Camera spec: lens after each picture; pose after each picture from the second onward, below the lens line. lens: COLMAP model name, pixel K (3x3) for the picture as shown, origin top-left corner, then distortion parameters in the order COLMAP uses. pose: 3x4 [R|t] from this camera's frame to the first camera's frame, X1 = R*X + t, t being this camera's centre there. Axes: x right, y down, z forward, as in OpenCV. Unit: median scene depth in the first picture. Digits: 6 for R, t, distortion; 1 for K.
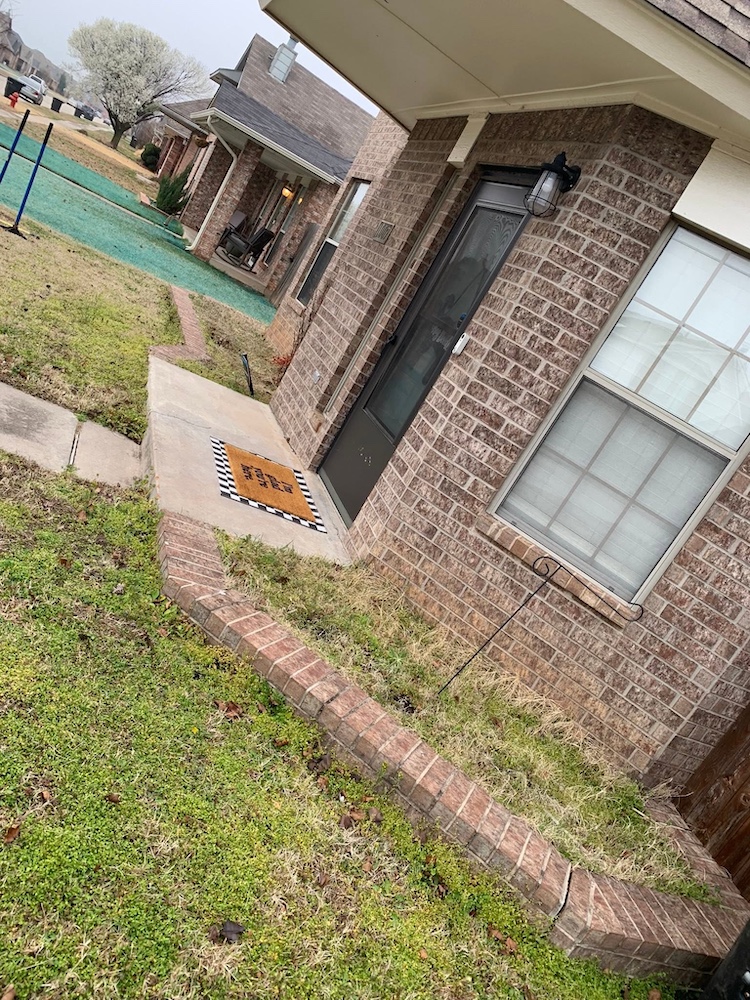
lens RADIAL K [[765.9, 0, 373.6], [0, 765.9, 498.8], [0, 0, 1]] dist [0.005071, 0.001663]
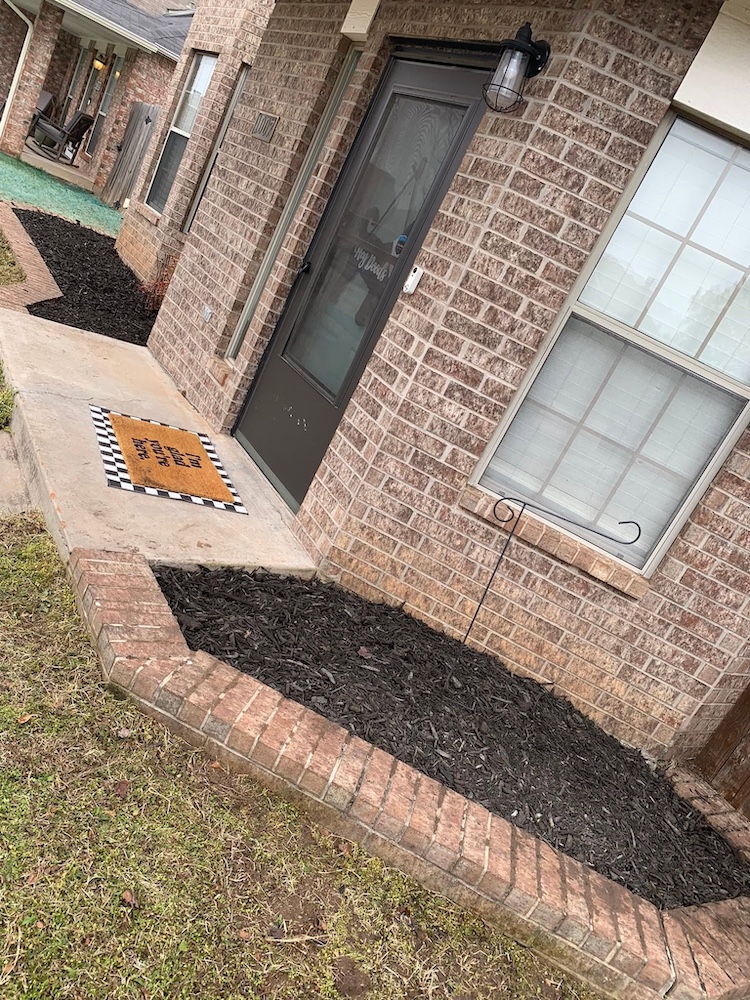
lens RADIAL K [[765.9, 0, 376.3], [0, 765.9, 500.5], [0, 0, 1]] dist [0.005071, 0.001663]
pose [[0.976292, -0.140622, 0.164560, -0.096774], [0.114321, 0.980530, 0.159658, -0.114382], [-0.183808, -0.137060, 0.973360, 0.195728]]
